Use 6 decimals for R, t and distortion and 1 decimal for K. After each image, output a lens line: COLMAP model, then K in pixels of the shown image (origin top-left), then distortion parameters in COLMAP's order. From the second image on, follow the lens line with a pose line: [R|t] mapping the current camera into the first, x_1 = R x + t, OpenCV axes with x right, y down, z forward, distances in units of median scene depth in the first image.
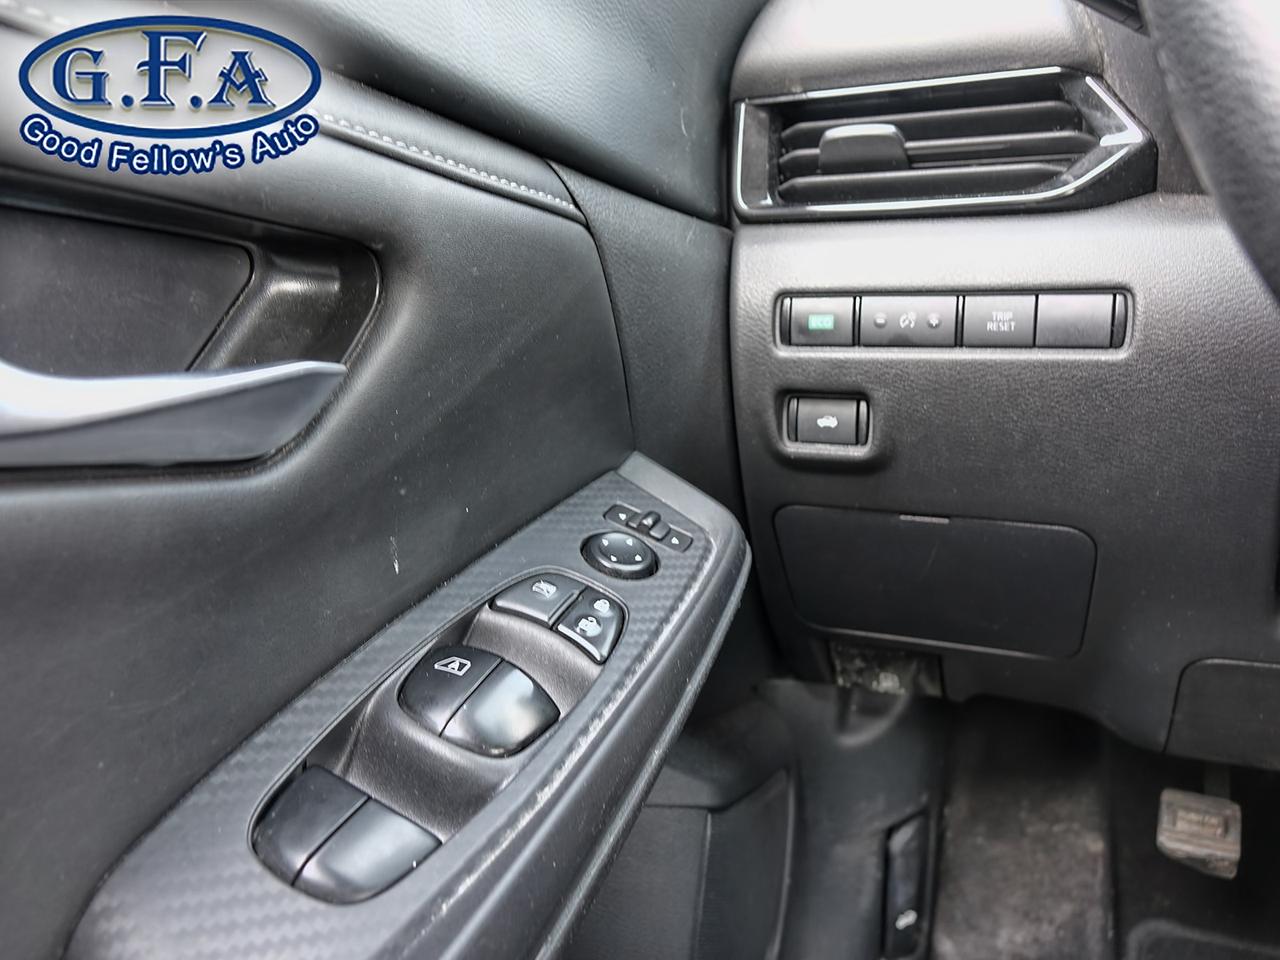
lens RADIAL K [[1005.7, 0, 640.0], [0, 1005.7, 480.0], [0, 0, 1]] dist [-0.002233, -0.000585]
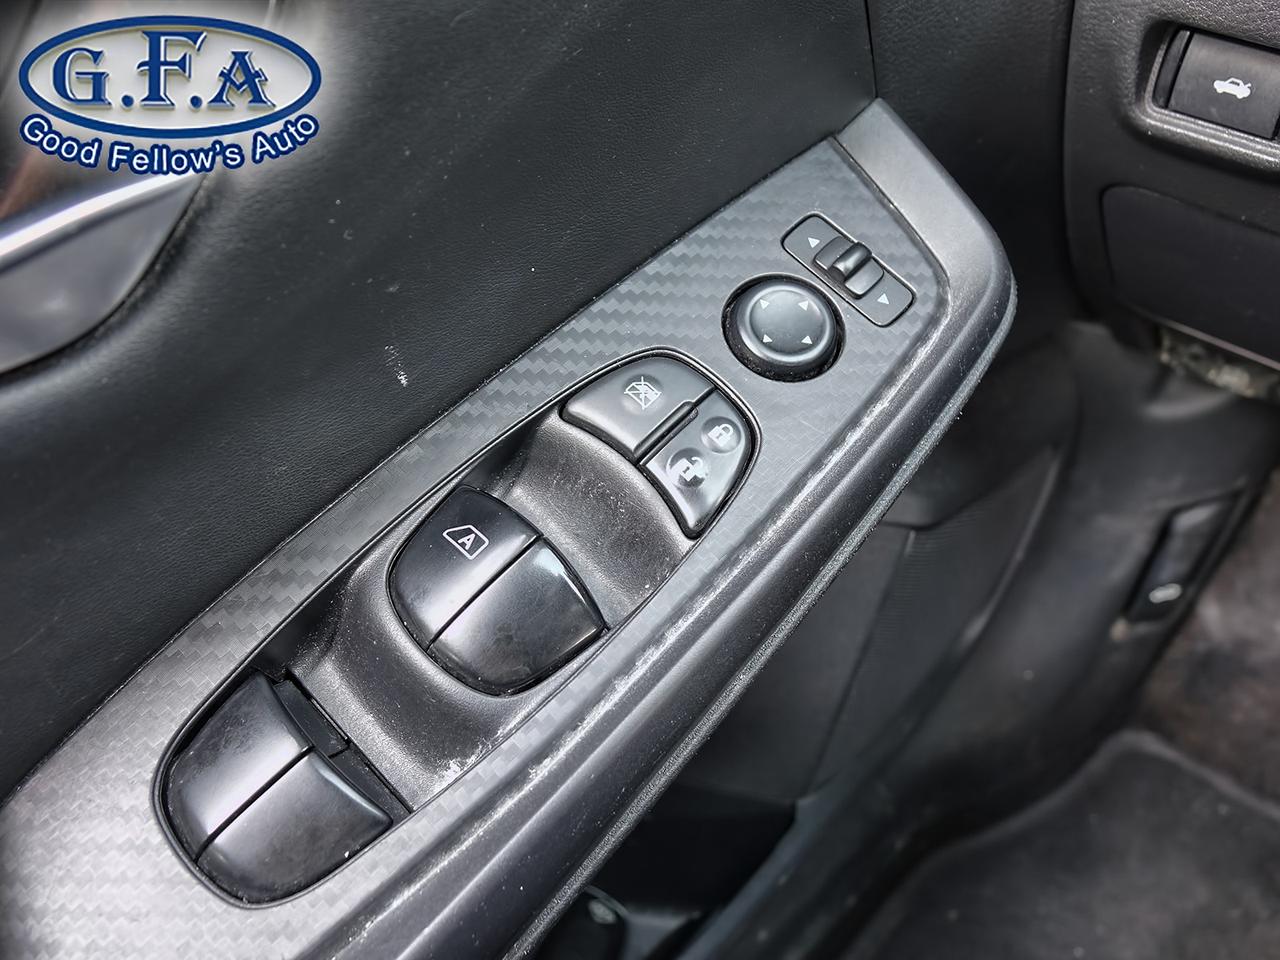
lens RADIAL K [[1027.8, 0, 640.0], [0, 1027.8, 480.0], [0, 0, 1]] dist [-0.006254, -0.008788]
pose [[0.939155, 0.228494, -0.256474, 0.076348], [-0.048297, 0.827083, 0.560001, -0.187778], [0.340082, -0.513541, 0.787794, 0.344807]]
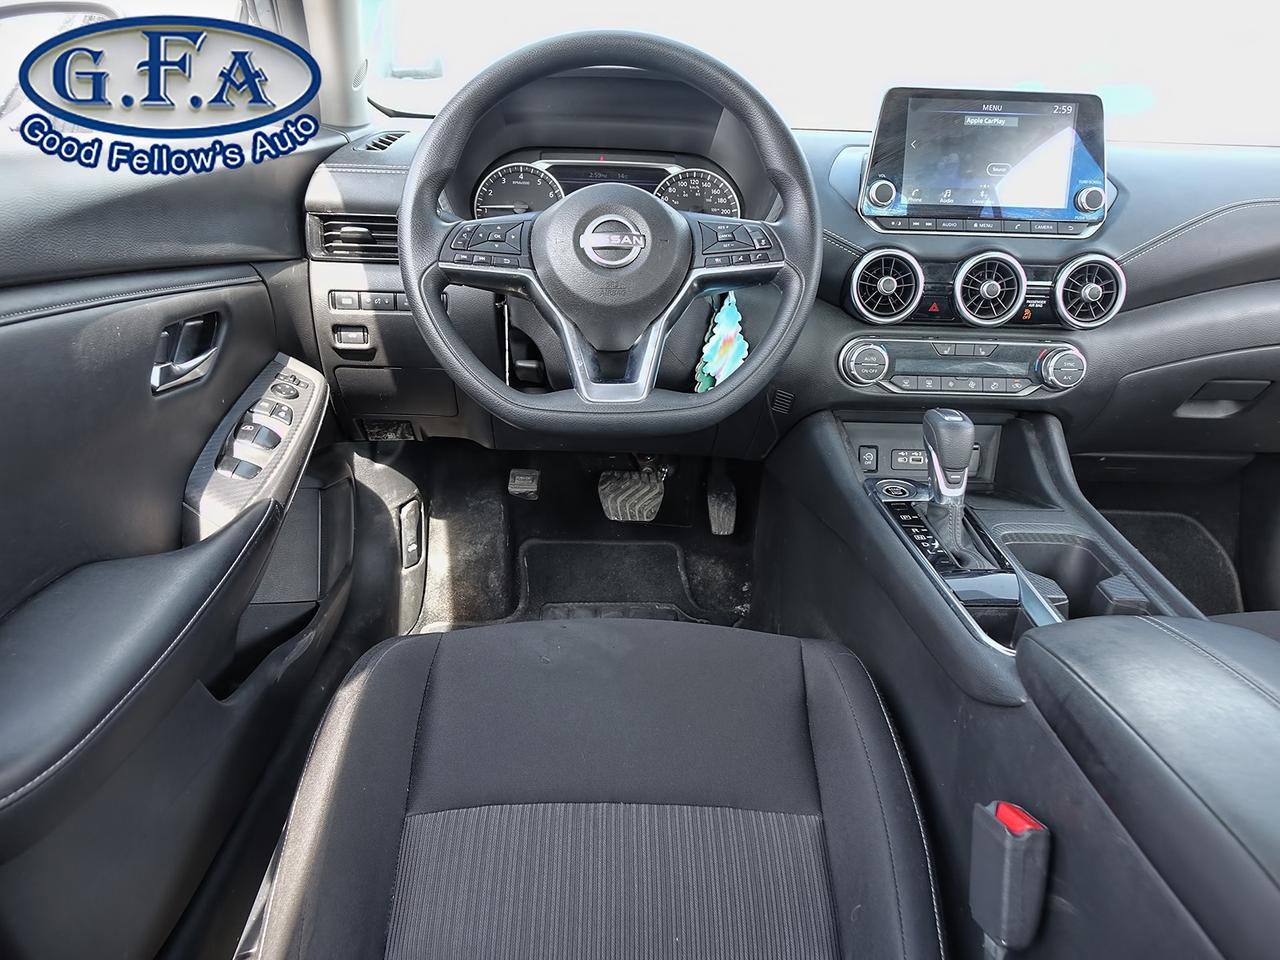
lens RADIAL K [[972.8, 0, 640.0], [0, 972.8, 480.0], [0, 0, 1]] dist [-0.003078, -0.013500]
pose [[0.896366, -0.119549, 0.426891, -0.288224], [0.035317, 0.979149, 0.200050, -0.176525], [-0.441906, -0.164241, 0.881898, -1.739180]]
